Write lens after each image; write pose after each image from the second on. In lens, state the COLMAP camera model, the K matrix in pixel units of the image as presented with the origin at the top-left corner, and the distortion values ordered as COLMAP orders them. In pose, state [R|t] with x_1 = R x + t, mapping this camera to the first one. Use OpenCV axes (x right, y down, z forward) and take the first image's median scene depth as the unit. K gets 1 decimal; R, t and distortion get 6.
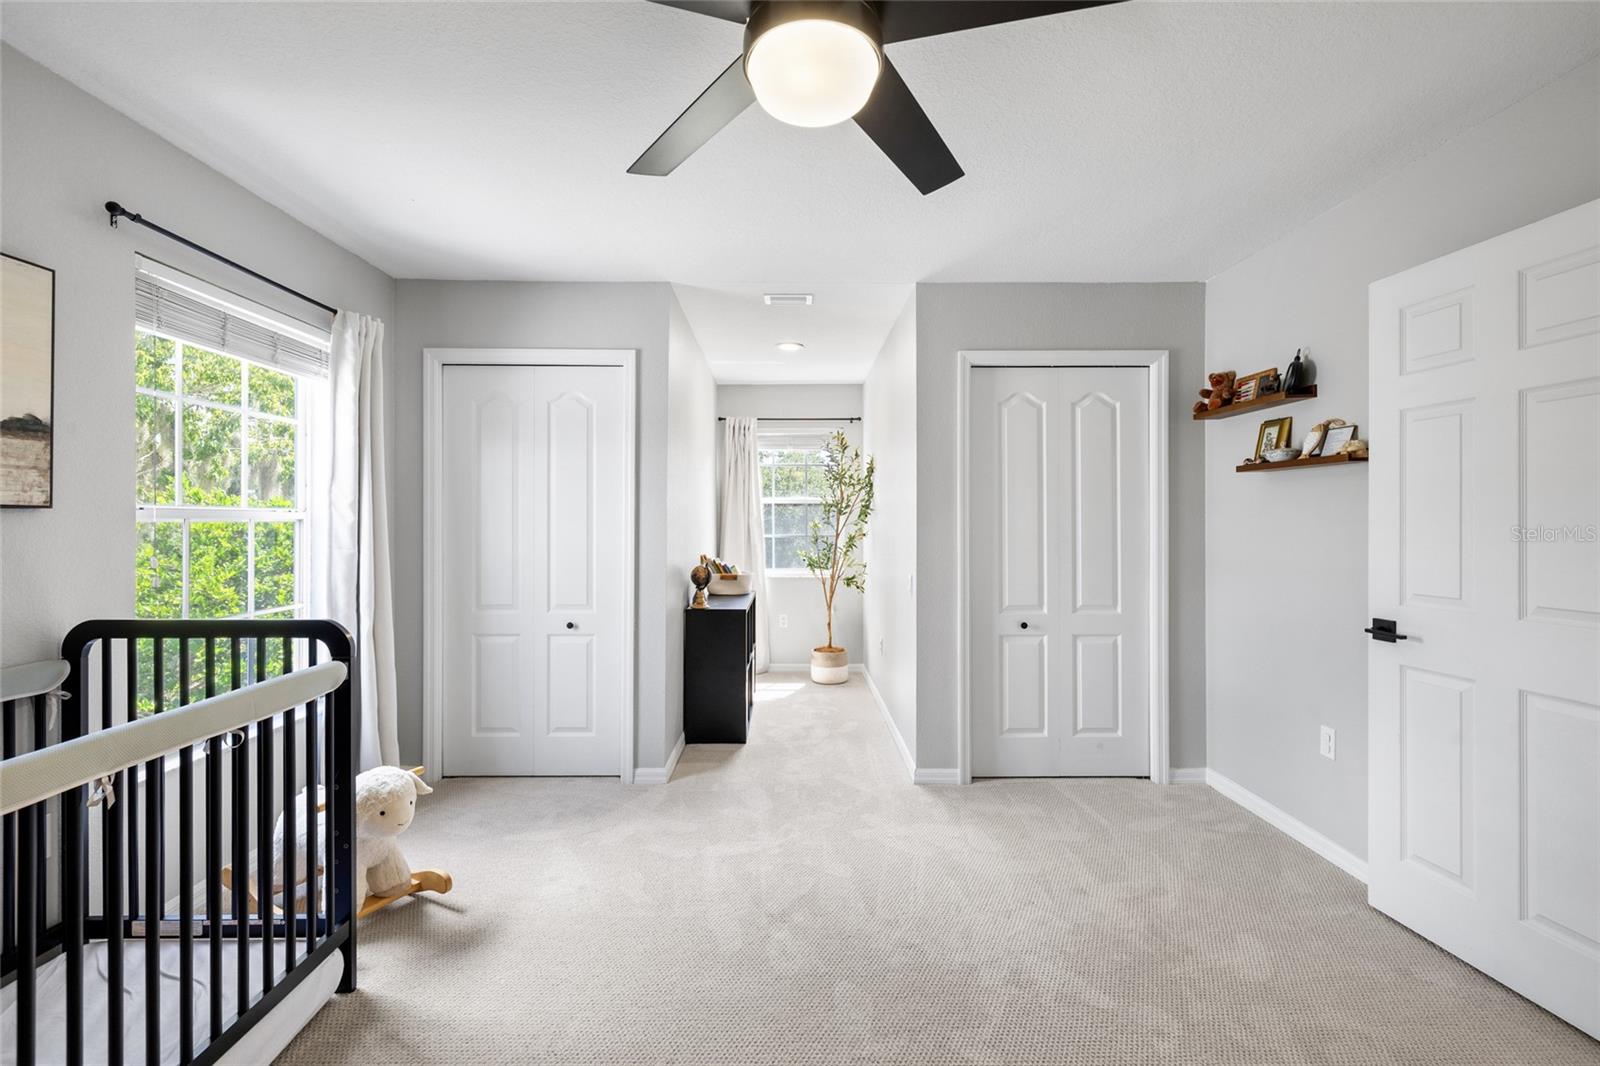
lens RADIAL K [[671.7, 0, 801.2], [0, 671.7, 522.9], [0, 0, 1]] dist [-0.000627, -0.000221]
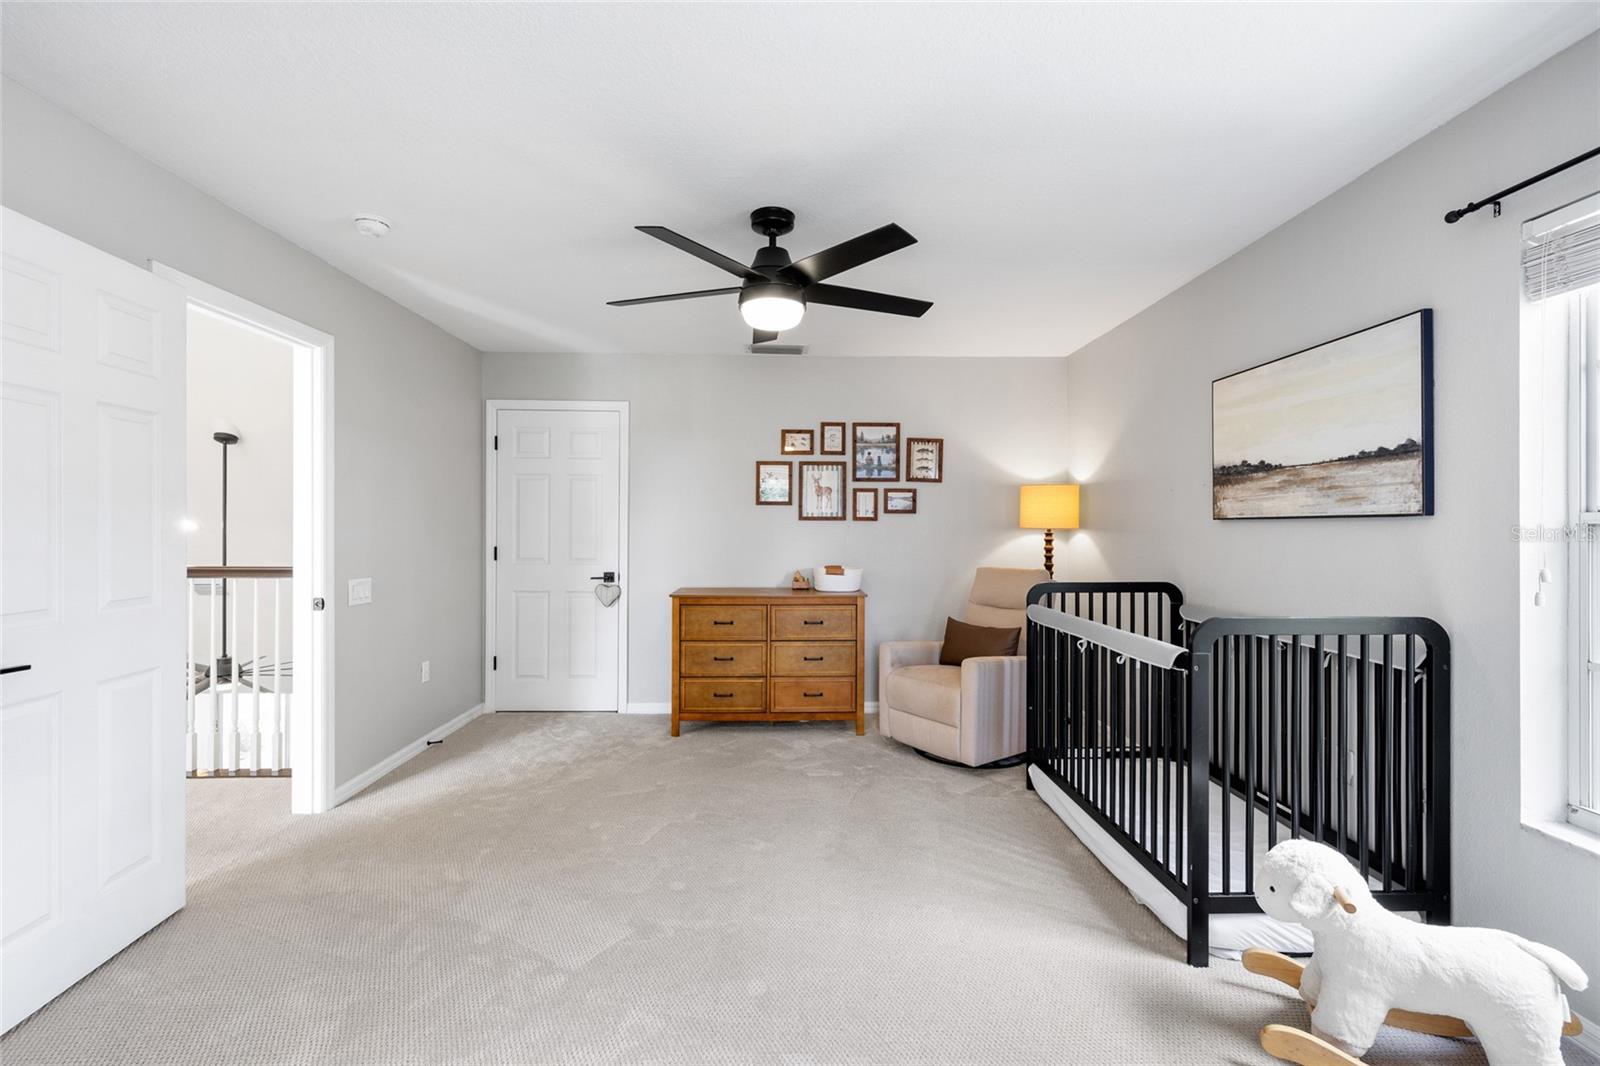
lens RADIAL K [[671.7, 0, 801.2], [0, 671.7, 522.9], [0, 0, 1]] dist [-0.000627, -0.000221]
pose [[-0.999892, -0.003043, -0.014368, -0.033614], [-0.002966, 0.999981, -0.005330, -0.000348], [0.014384, -0.005287, -0.999883, 2.219264]]
